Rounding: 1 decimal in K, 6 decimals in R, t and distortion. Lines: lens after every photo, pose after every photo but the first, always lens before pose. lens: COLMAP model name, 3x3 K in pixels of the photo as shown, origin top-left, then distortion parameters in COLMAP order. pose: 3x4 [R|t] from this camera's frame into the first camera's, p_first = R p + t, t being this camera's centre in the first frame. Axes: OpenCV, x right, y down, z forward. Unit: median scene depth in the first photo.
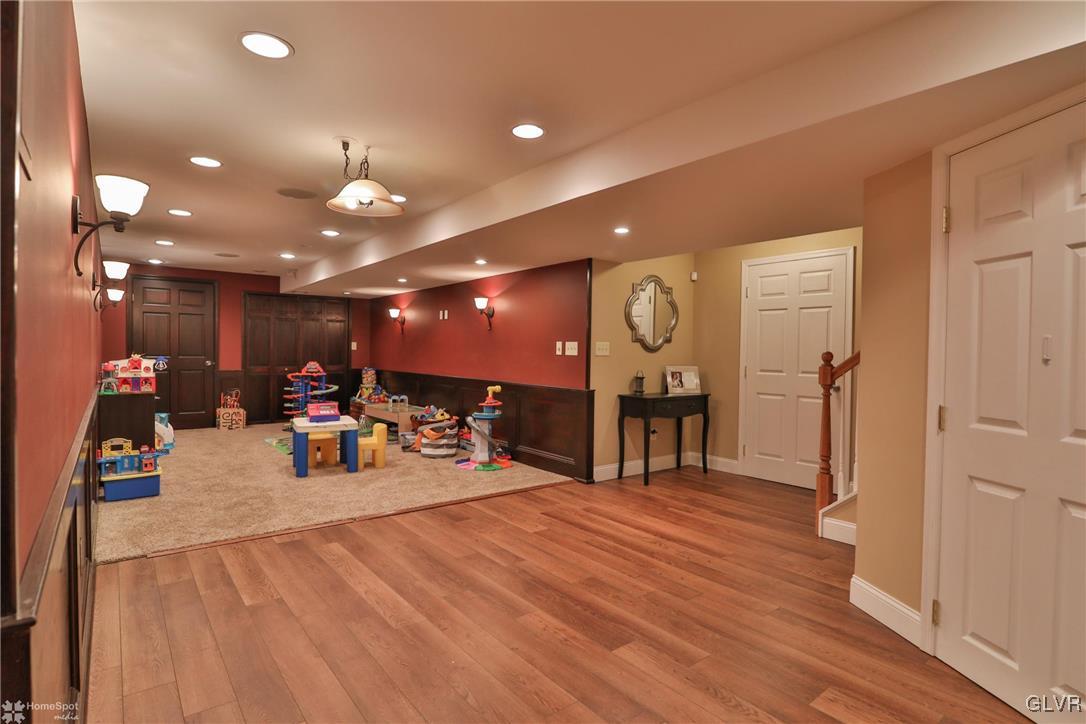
lens RADIAL K [[509.5, 0, 543.3], [0, 509.5, 359.9], [0, 0, 1]] dist [-0.015318, -0.000744]
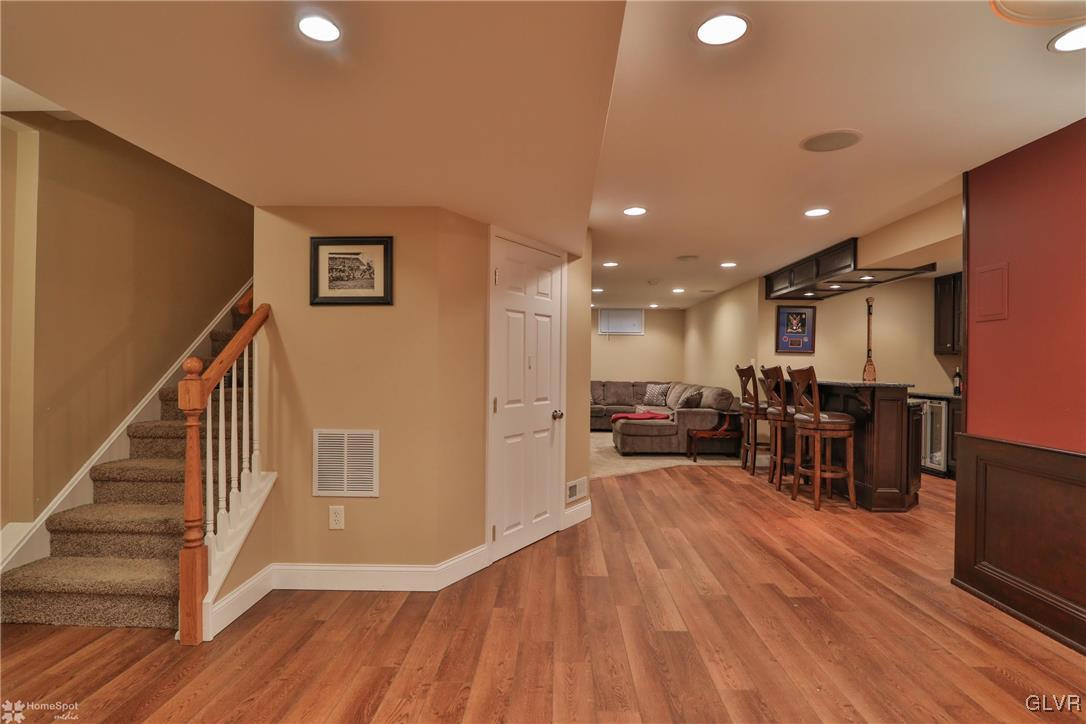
lens RADIAL K [[546.5, 0, 564.0], [0, 546.5, 363.4], [0, 0, 1]] dist [-0.016755, 0.000415]
pose [[-0.782652, -0.019032, 0.622169, -0.348293], [-0.011885, 0.999807, 0.015633, -0.035344], [-0.622346, 0.004840, -0.782727, 1.865529]]
